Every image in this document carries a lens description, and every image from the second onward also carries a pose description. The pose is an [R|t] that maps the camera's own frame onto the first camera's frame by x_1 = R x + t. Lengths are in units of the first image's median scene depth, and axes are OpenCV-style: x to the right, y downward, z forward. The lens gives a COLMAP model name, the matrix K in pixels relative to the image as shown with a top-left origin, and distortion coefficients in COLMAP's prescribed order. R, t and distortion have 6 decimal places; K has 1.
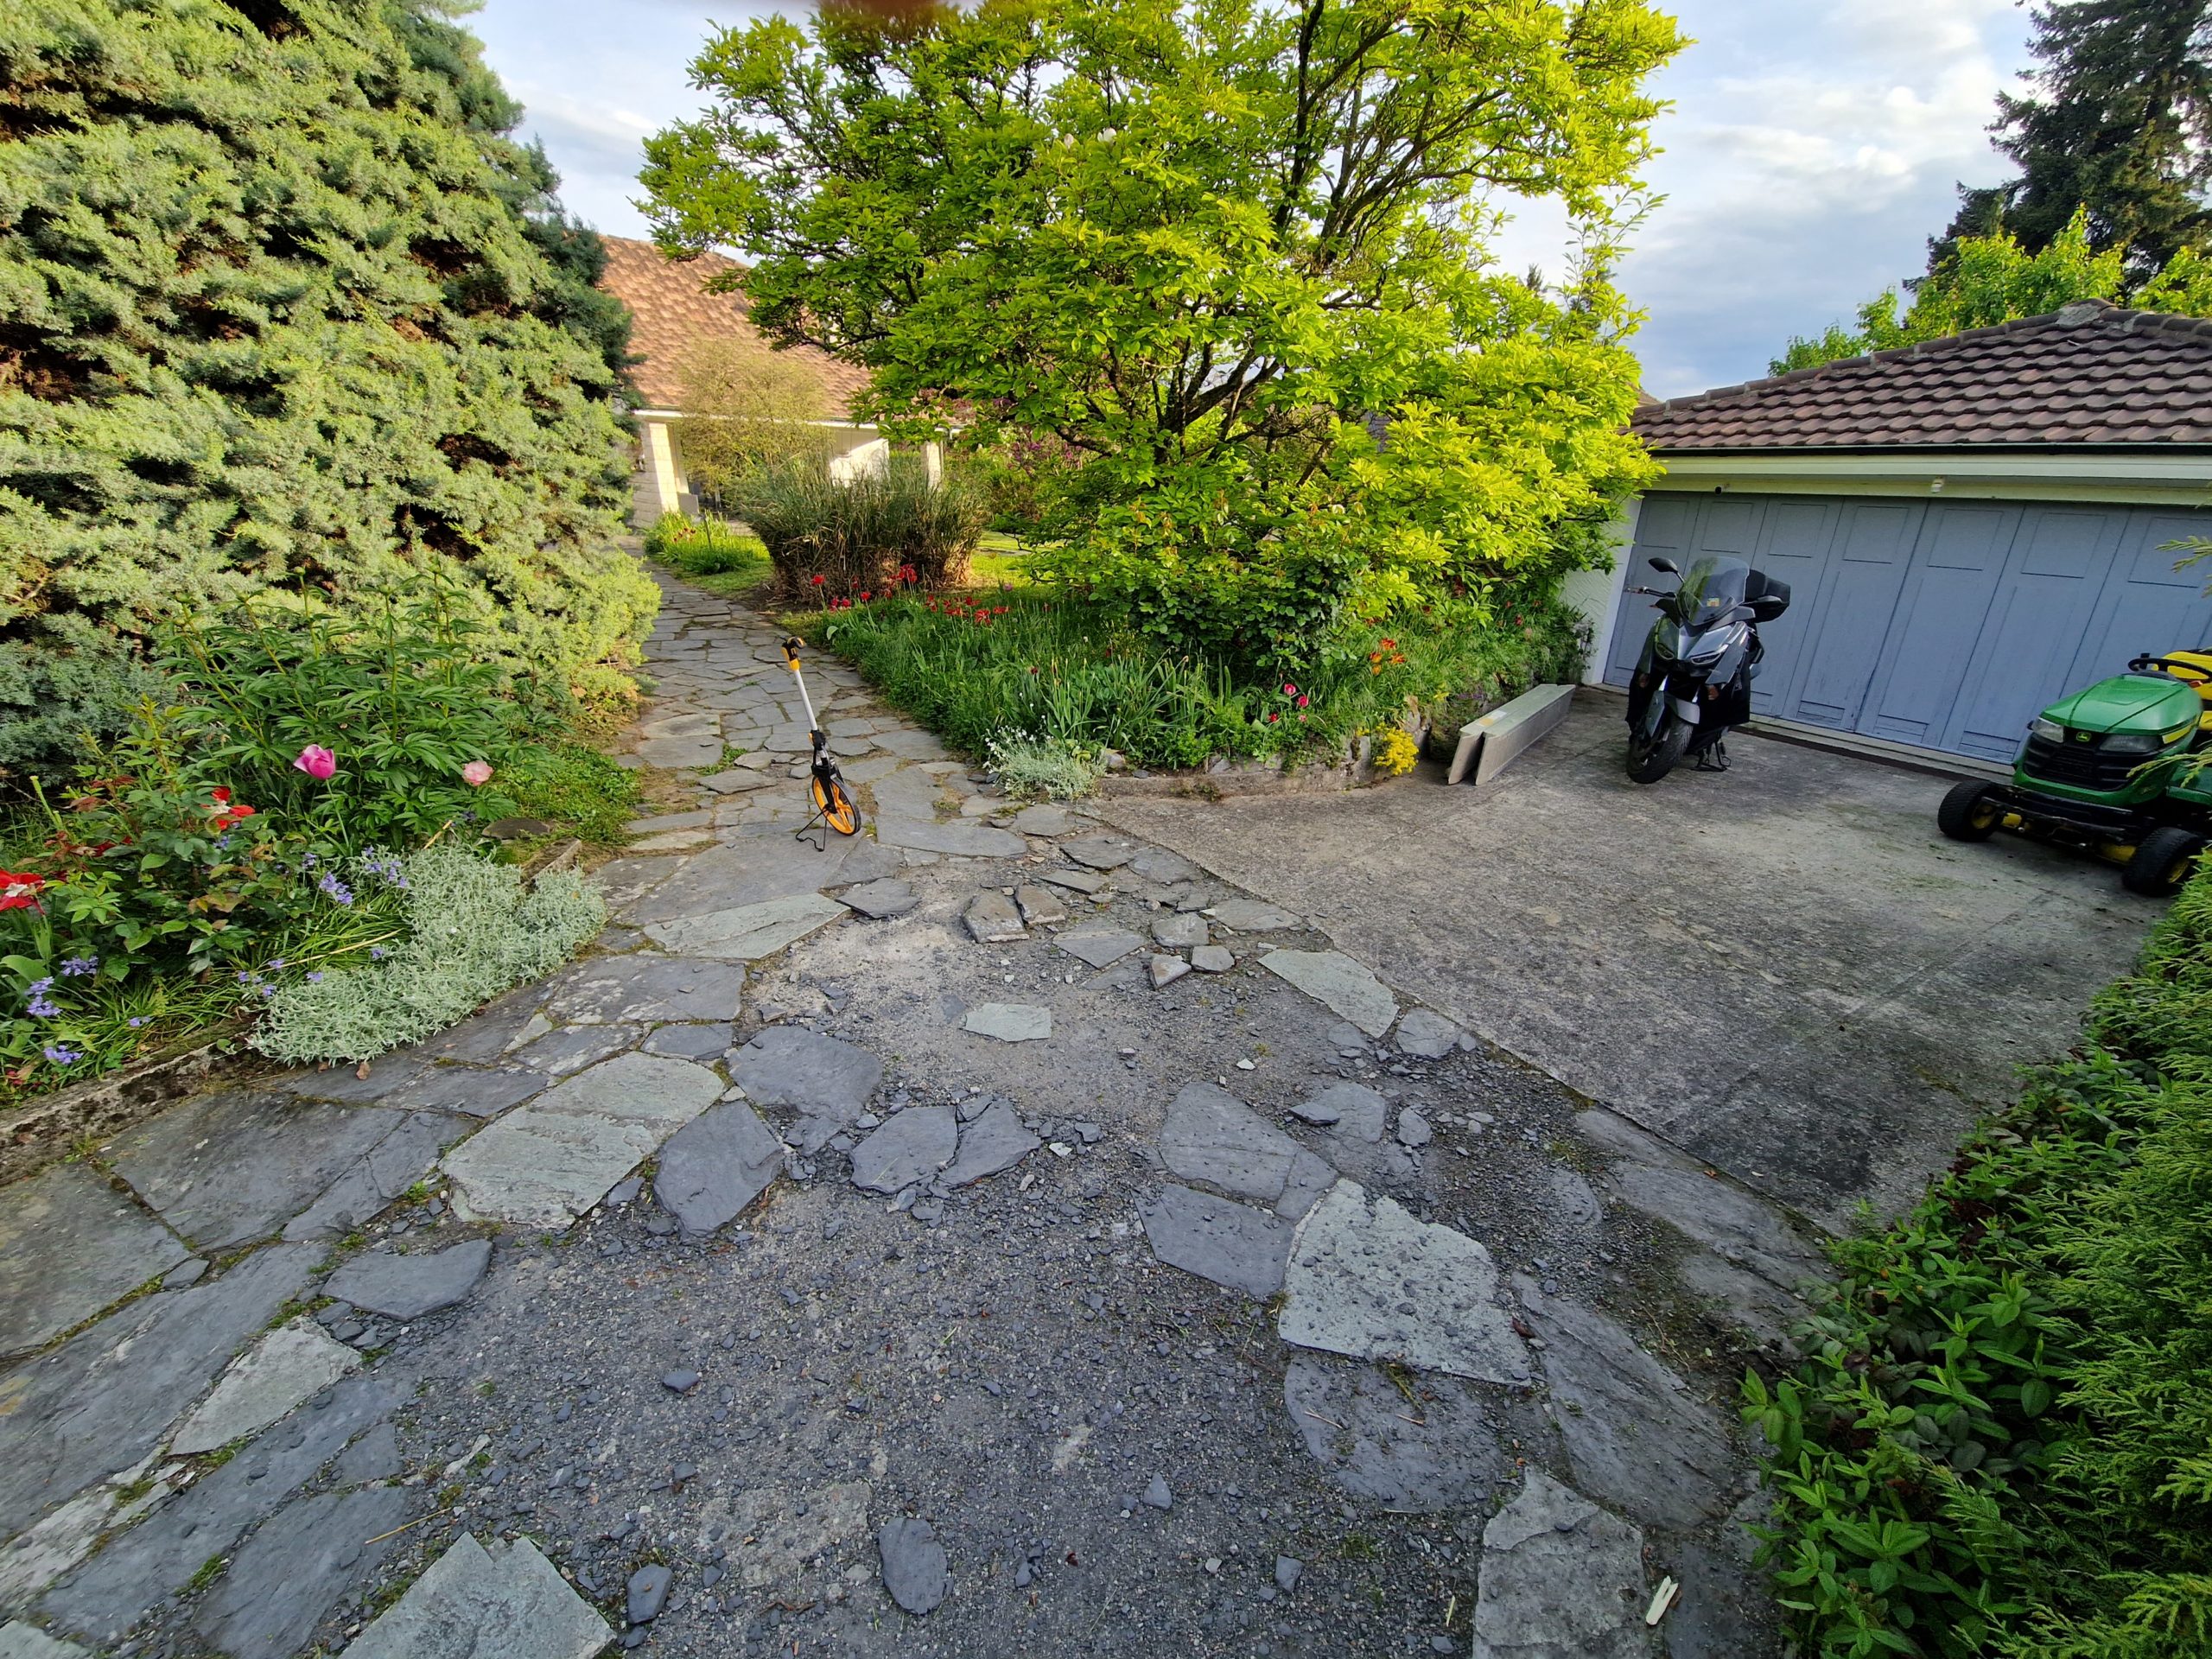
lens RADIAL K [[898.9, 0, 1106.0], [0, 898.9, 829.5], [0, 0, 1]] dist [-0.000026, 0.000002]
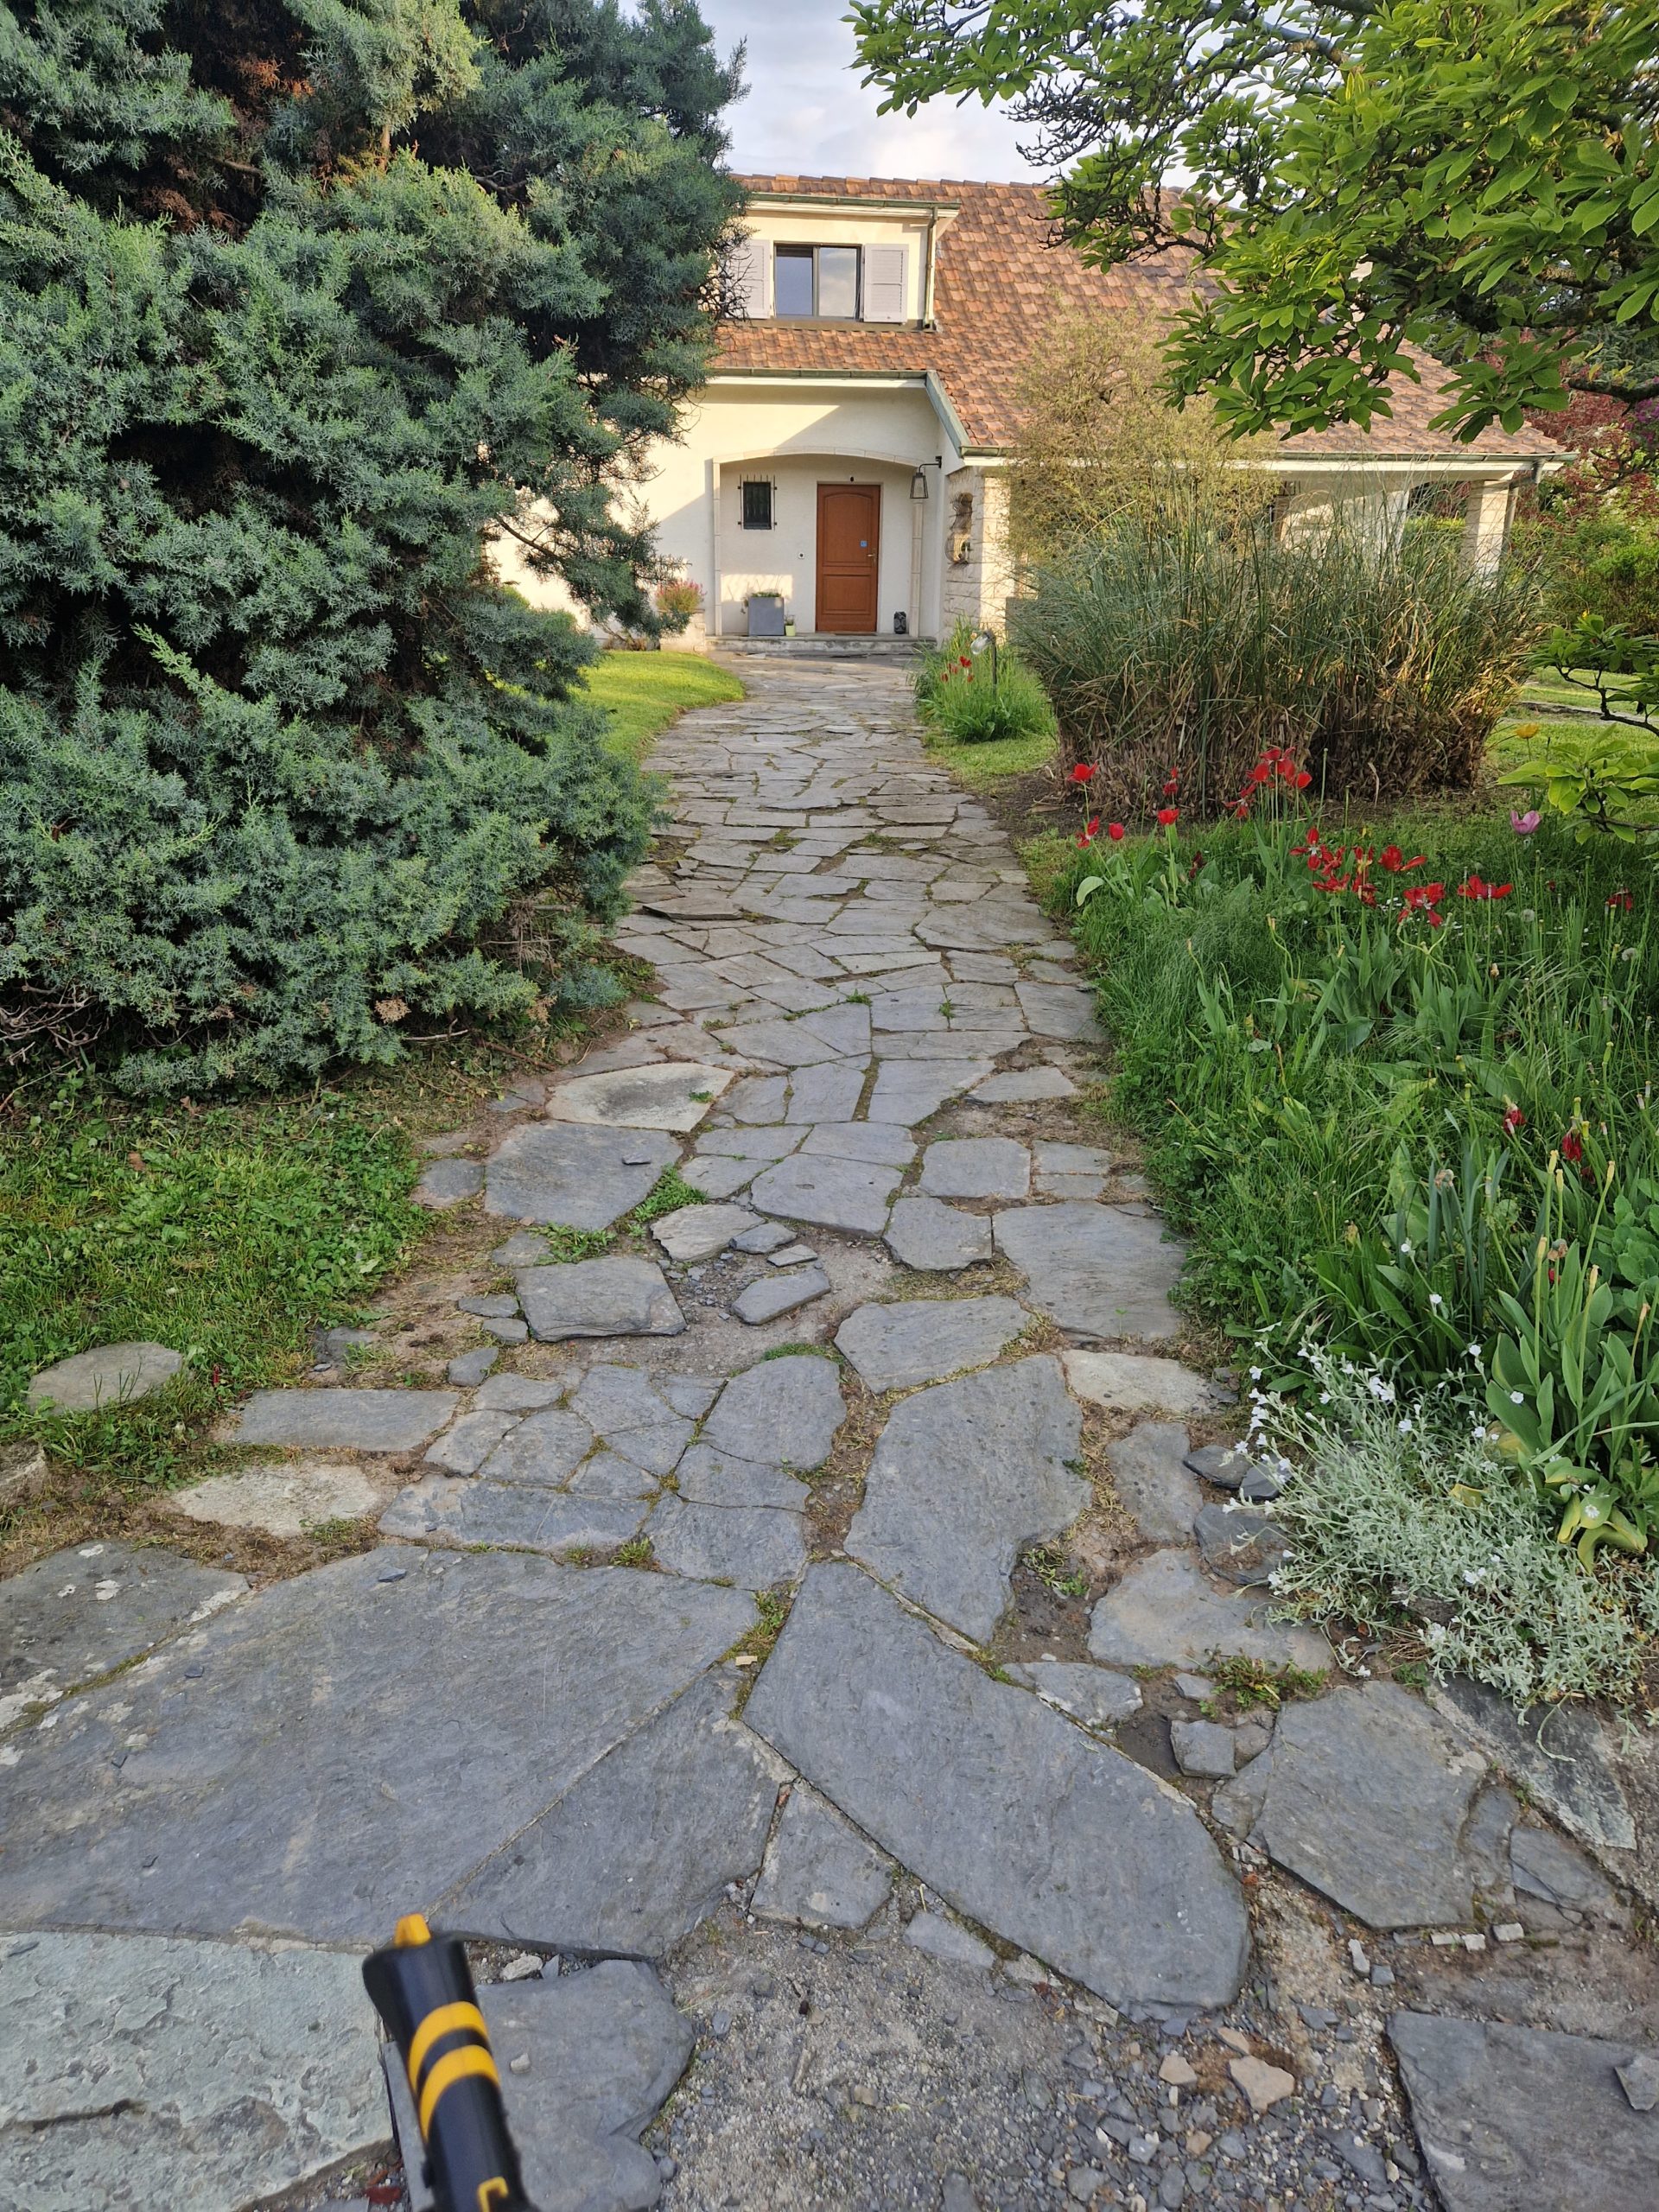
lens RADIAL K [[1490.5, 0, 829.5], [0, 1490.5, 1106.0], [0, 0, 1]] dist [0.098258, -0.110215]
pose [[0.835866, 0.171661, -0.521403, -0.006724], [-0.191003, 0.981444, 0.016922, -0.168489], [0.514632, 0.085445, 0.853143, 0.504537]]
